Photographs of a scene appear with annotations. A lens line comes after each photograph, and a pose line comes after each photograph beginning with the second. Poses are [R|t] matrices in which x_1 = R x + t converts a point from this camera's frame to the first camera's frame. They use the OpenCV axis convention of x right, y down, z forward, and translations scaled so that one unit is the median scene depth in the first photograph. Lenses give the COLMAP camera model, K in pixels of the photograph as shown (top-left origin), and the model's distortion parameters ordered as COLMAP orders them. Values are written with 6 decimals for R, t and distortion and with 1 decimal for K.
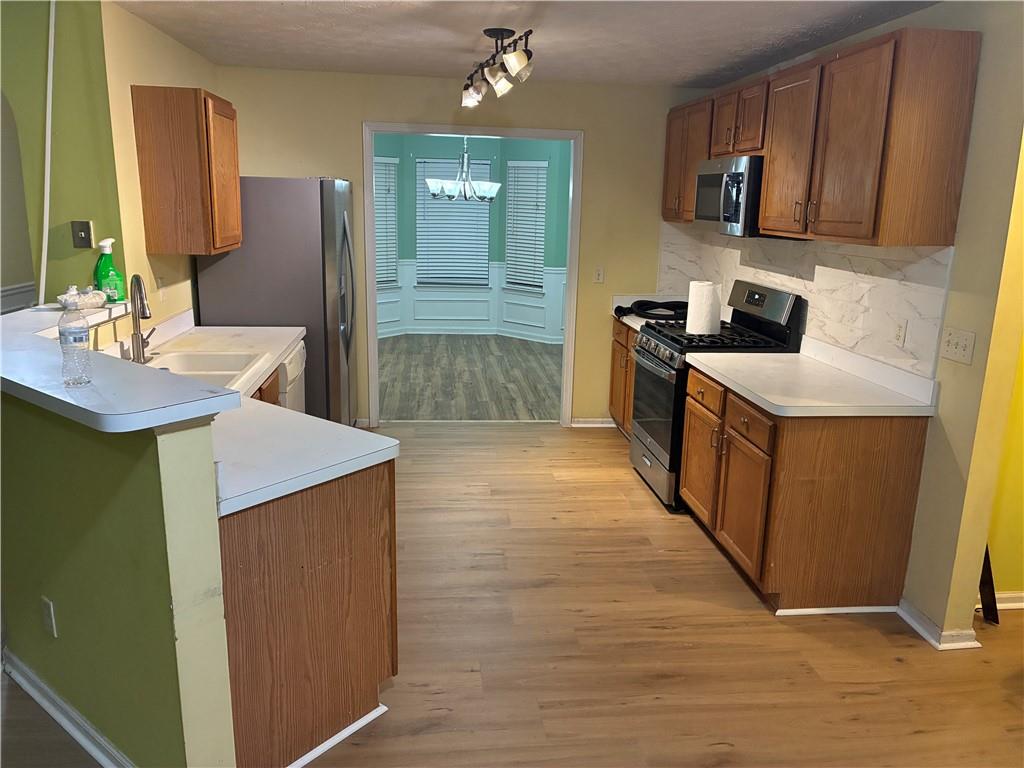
lens RADIAL K [[782.4, 0, 511.8], [0, 782.4, 382.2], [0, 0, 1]] dist [0.041494, -0.019158]
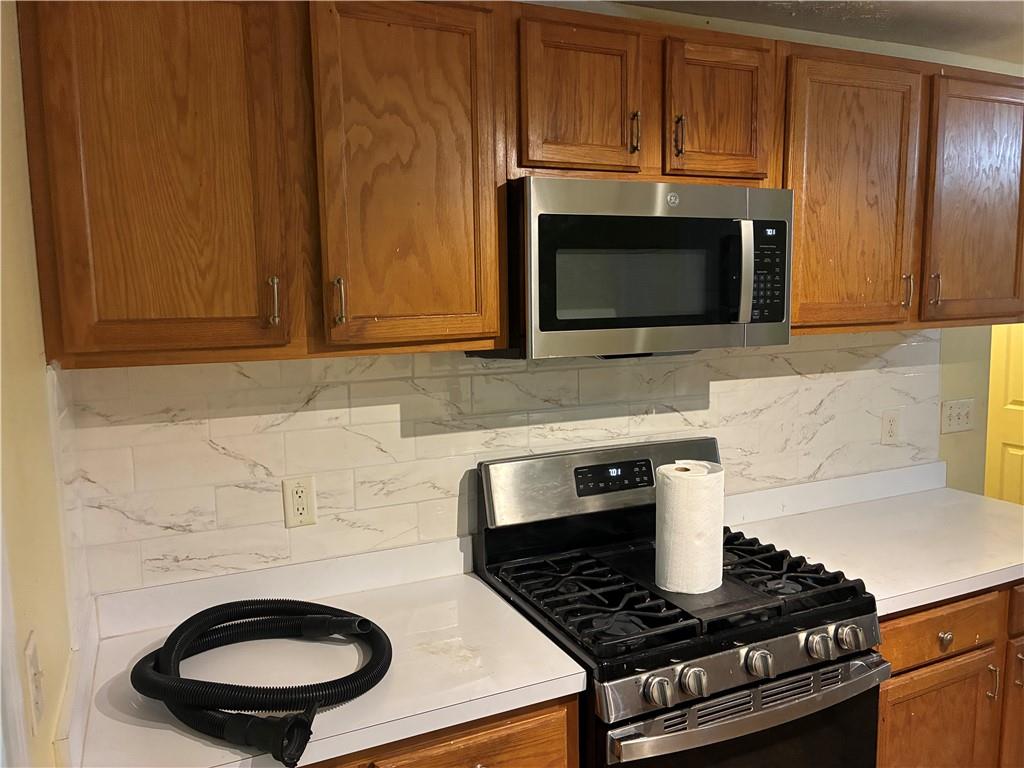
lens RADIAL K [[782.4, 0, 511.7], [0, 782.4, 380.2], [0, 0, 1]] dist [0.041494, -0.019158]
pose [[-0.324652, -0.134510, 0.936220, -0.138215], [0.223508, 0.950892, 0.214124, -0.344907], [-0.919046, 0.278769, -0.278644, 1.445652]]
